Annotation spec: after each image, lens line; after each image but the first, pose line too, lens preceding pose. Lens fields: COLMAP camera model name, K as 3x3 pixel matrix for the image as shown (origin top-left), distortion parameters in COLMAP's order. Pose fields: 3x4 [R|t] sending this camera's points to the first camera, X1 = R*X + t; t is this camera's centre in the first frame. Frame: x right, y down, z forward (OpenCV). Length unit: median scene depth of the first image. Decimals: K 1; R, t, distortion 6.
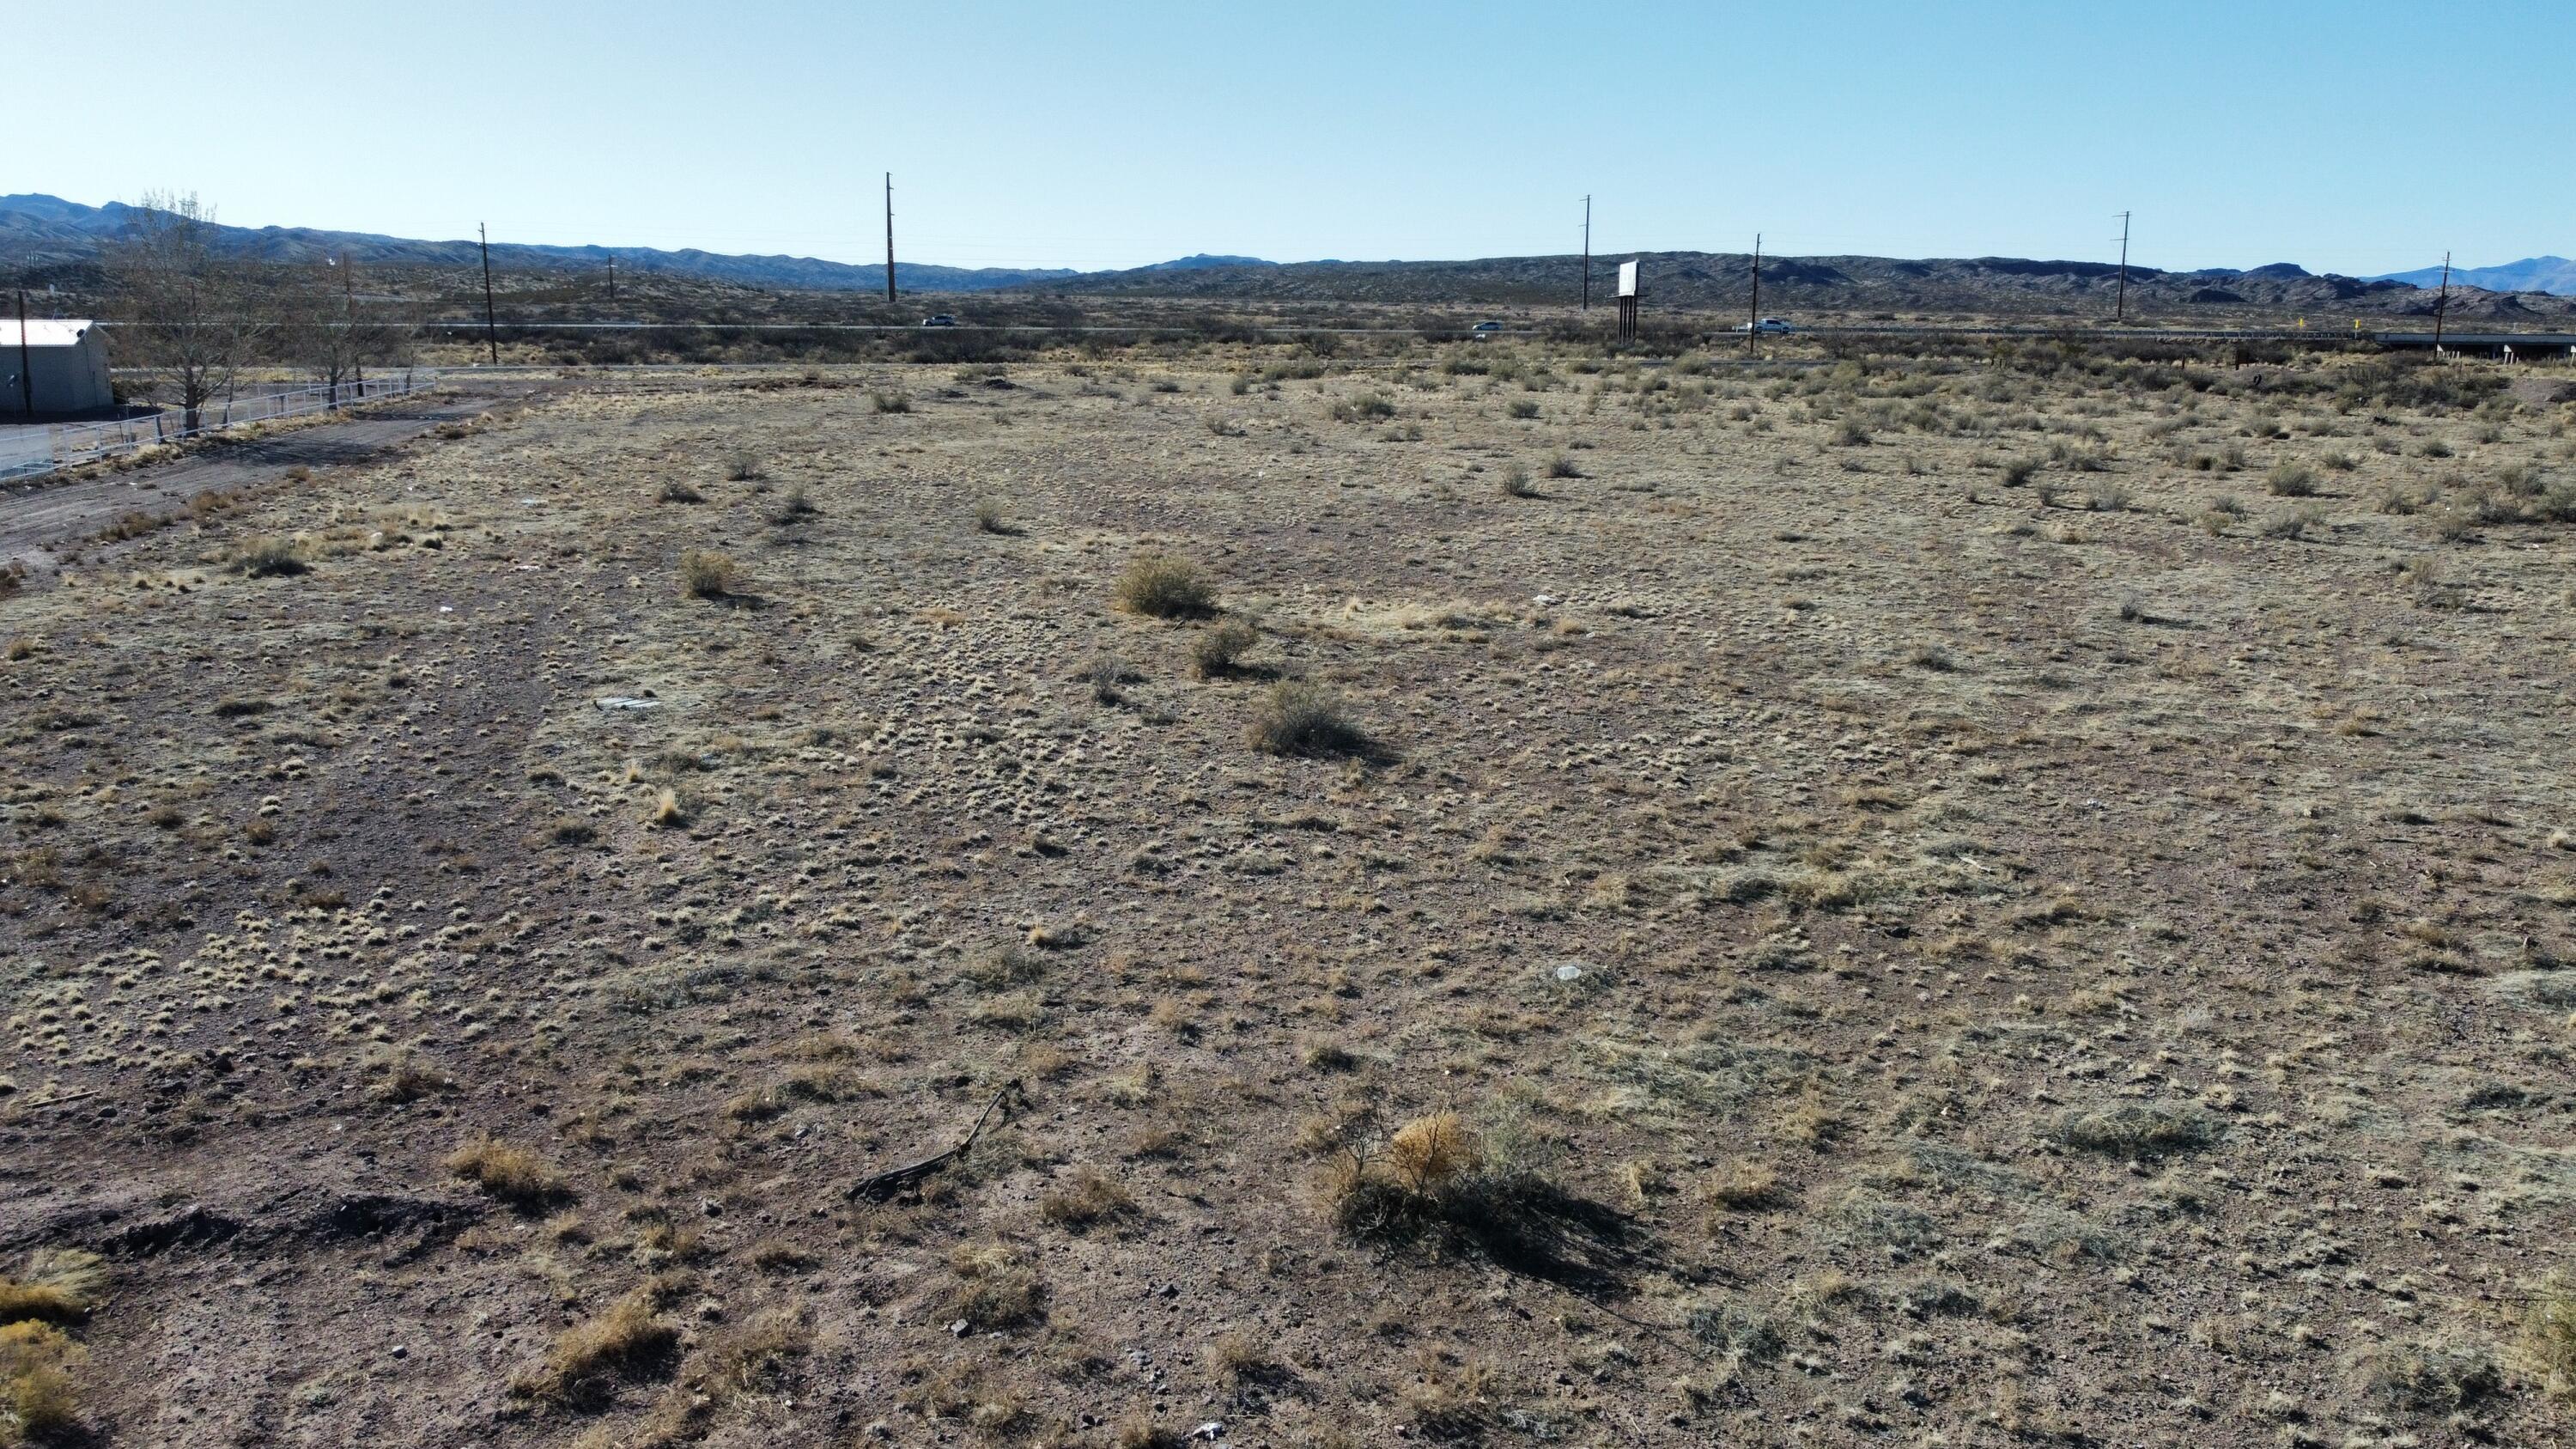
lens RADIAL K [[1952.0, 0, 1278.6], [0, 1952.0, 720.0], [0, 0, 1]] dist [-0.003218, -0.003252]
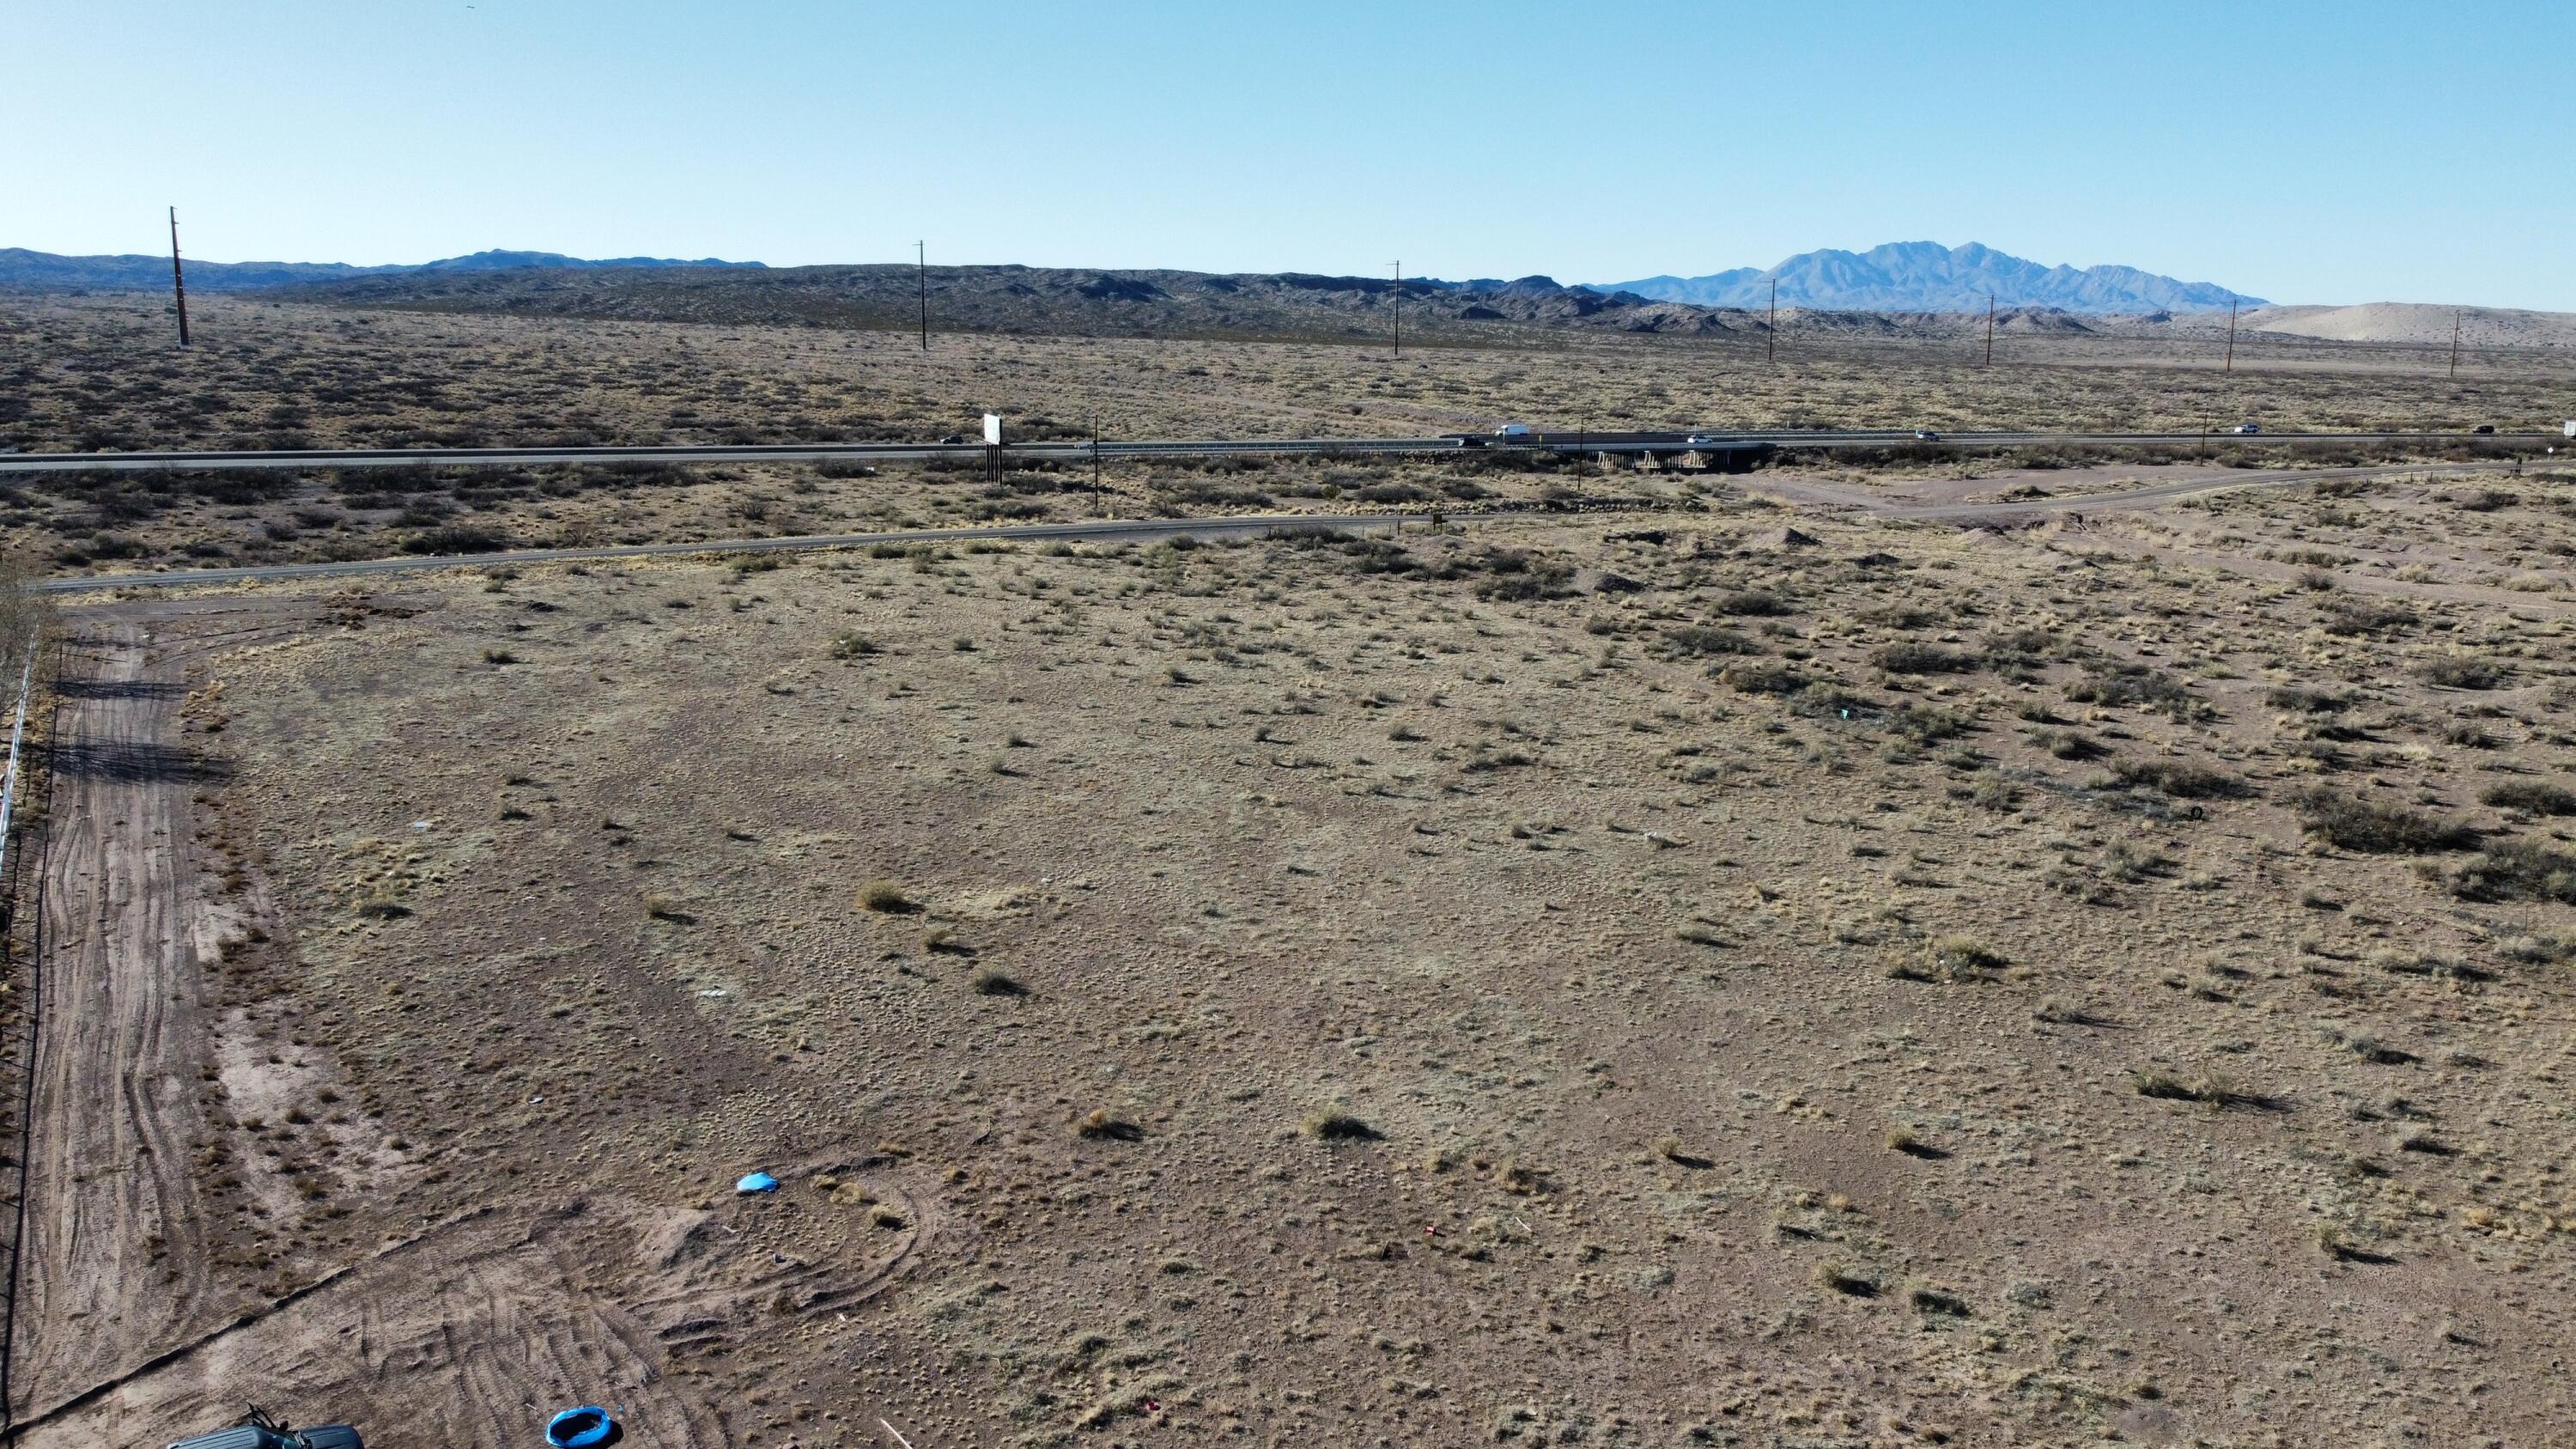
lens RADIAL K [[1951.1, 0, 1282.0], [0, 1951.1, 714.0], [0, 0, 1]] dist [0.001454, -0.005568]
pose [[0.943874, -0.061113, 0.324603, -0.605036], [0.061639, 0.998061, 0.008673, -0.478666], [-0.324503, 0.011822, 0.945811, -2.257472]]
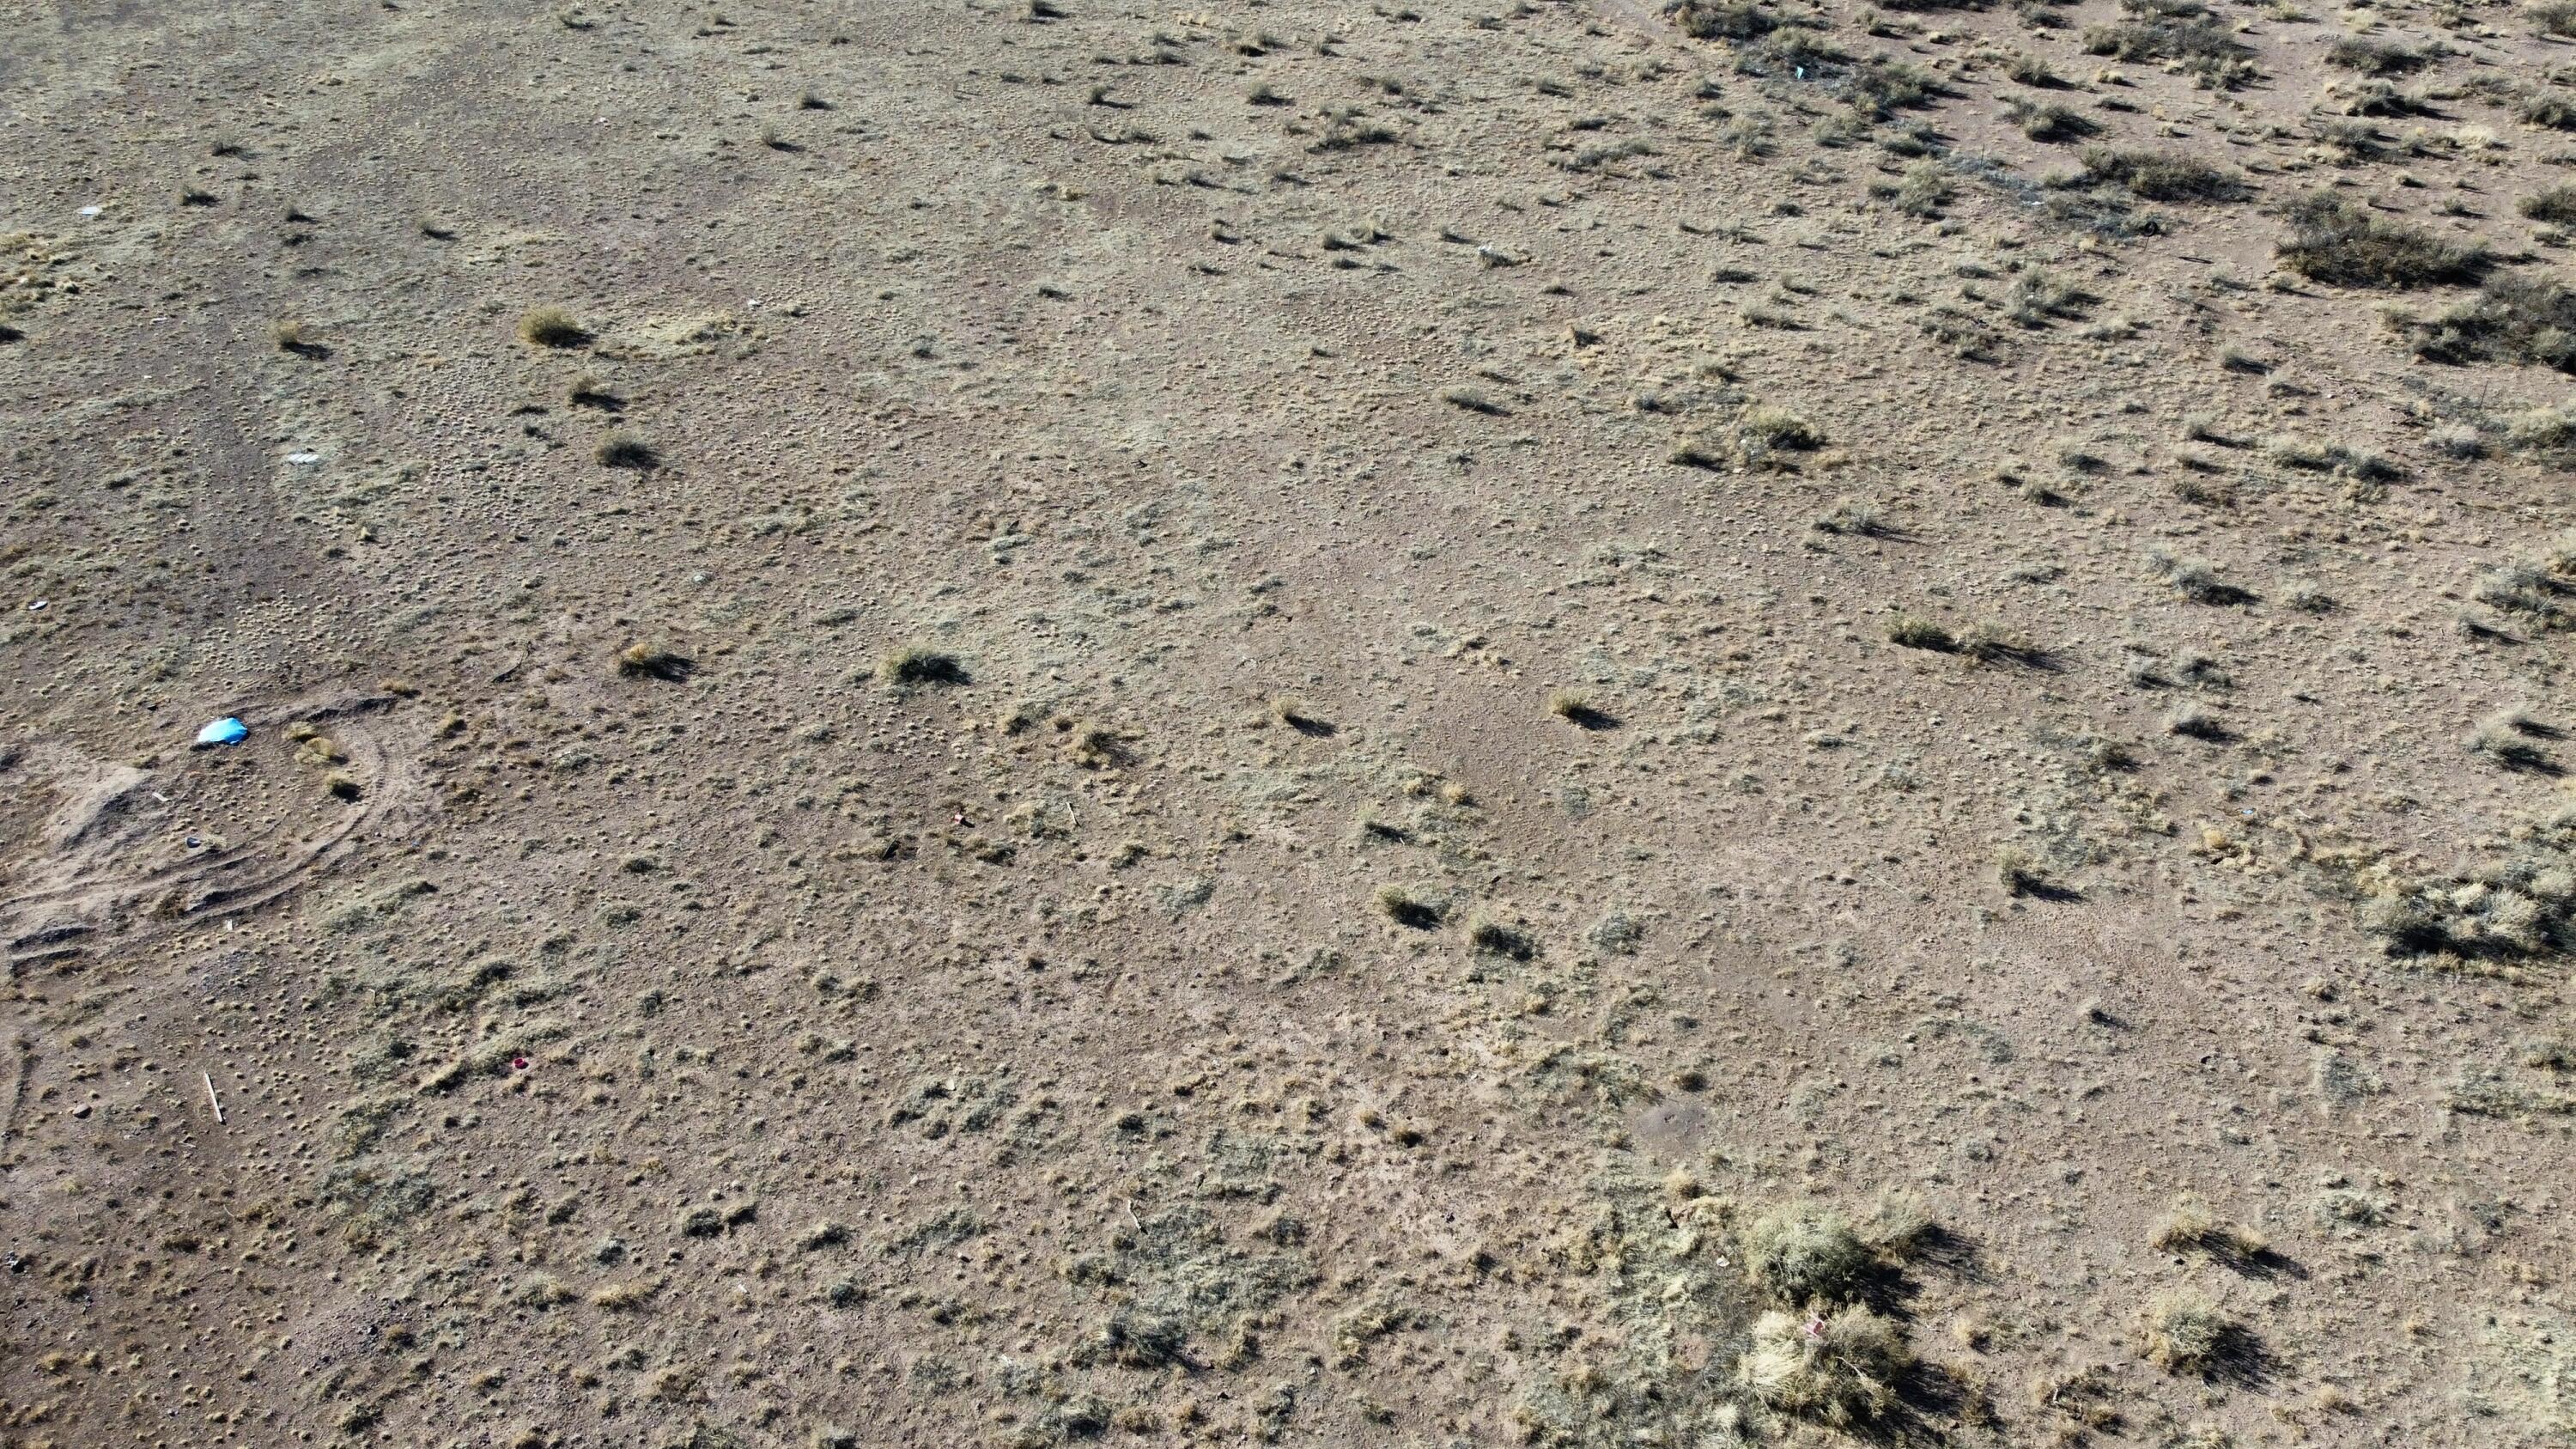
lens RADIAL K [[1969.2, 0, 1282.5], [0, 1969.2, 682.6], [0, 0, 1]] dist [0.004839, -0.009848]
pose [[0.962791, -0.139204, 0.231637, 0.255823], [0.052020, 0.936563, 0.346617, -0.676932], [-0.265194, -0.321670, 0.908956, -1.963528]]
